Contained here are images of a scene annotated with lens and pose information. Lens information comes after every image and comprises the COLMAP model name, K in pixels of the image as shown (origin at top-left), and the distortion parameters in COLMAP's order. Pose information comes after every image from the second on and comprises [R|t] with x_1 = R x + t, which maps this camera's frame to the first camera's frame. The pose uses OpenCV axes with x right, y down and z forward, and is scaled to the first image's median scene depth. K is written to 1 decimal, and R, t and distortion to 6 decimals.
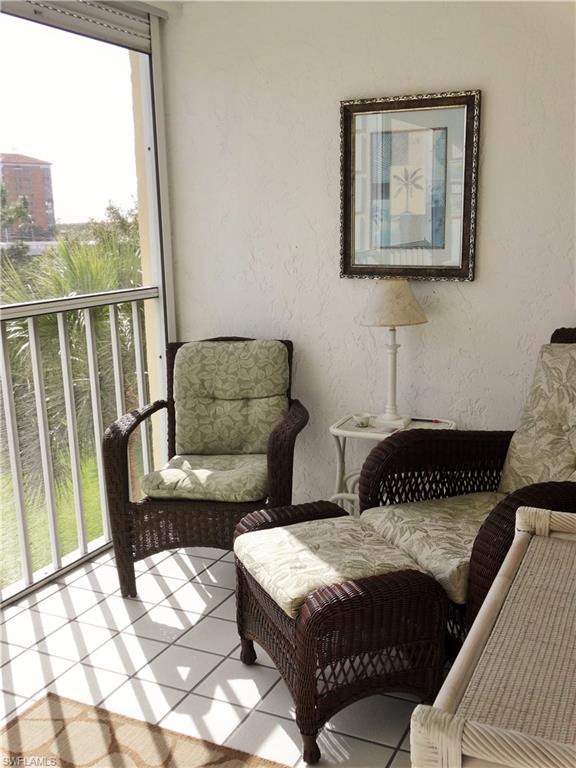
lens RADIAL K [[788.8, 0, 281.8], [0, 788.8, 385.5], [0, 0, 1]] dist [0.018341, 0.000000]
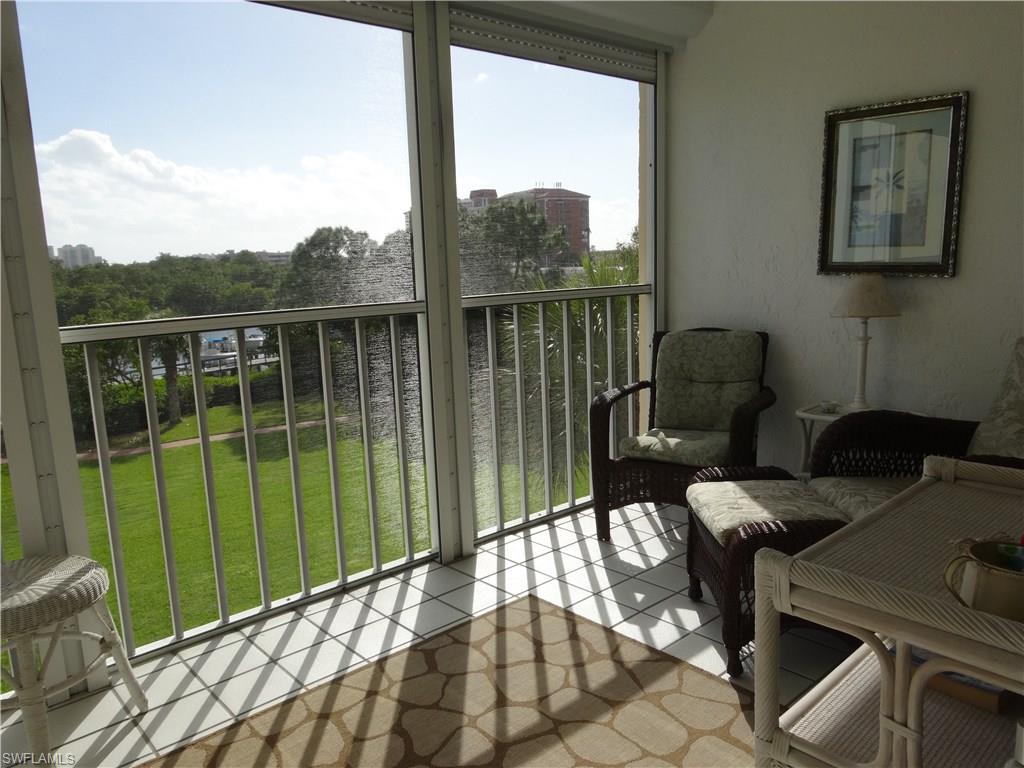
lens RADIAL K [[758.3, 0, 514.9], [0, 758.3, 383.0], [0, 0, 1]] dist [-0.003279, 0.012260]
pose [[0.932191, 0.057995, -0.357290, 0.075539], [-0.068162, 0.997547, -0.015919, 0.061330], [0.355490, 0.039194, 0.933858, -0.116515]]
